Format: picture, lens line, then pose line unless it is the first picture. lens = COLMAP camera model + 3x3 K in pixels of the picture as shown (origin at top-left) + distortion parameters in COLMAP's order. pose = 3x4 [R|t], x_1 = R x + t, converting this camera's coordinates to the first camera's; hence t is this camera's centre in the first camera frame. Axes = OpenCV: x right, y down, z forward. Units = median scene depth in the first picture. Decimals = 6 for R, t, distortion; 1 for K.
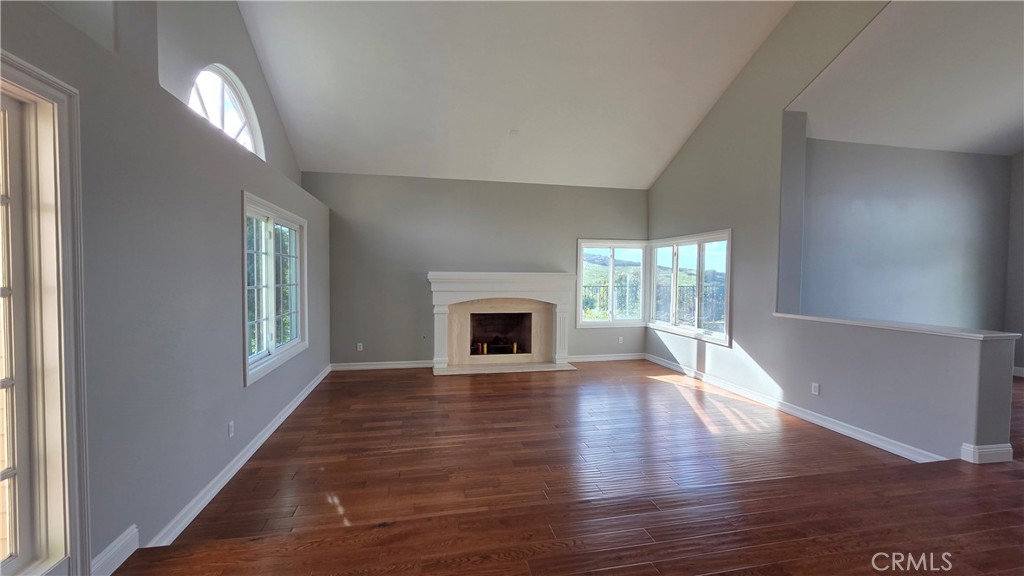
lens RADIAL K [[419.9, 0, 511.0], [0, 419.9, 290.1], [0, 0, 1]] dist [0.000446, -0.000933]
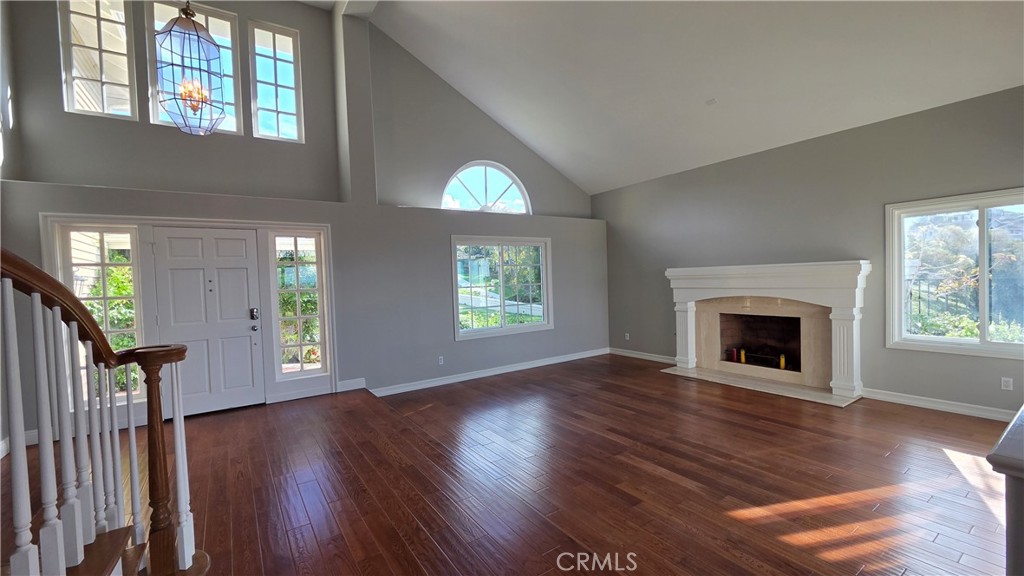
lens RADIAL K [[419.9, 0, 511.0], [0, 419.9, 290.1], [0, 0, 1]] dist [0.000446, -0.000933]
pose [[0.373233, 0.006554, -0.927715, 0.559281], [0.005545, 0.999941, 0.009294, -0.004109], [0.927721, -0.008613, 0.373174, 0.260936]]
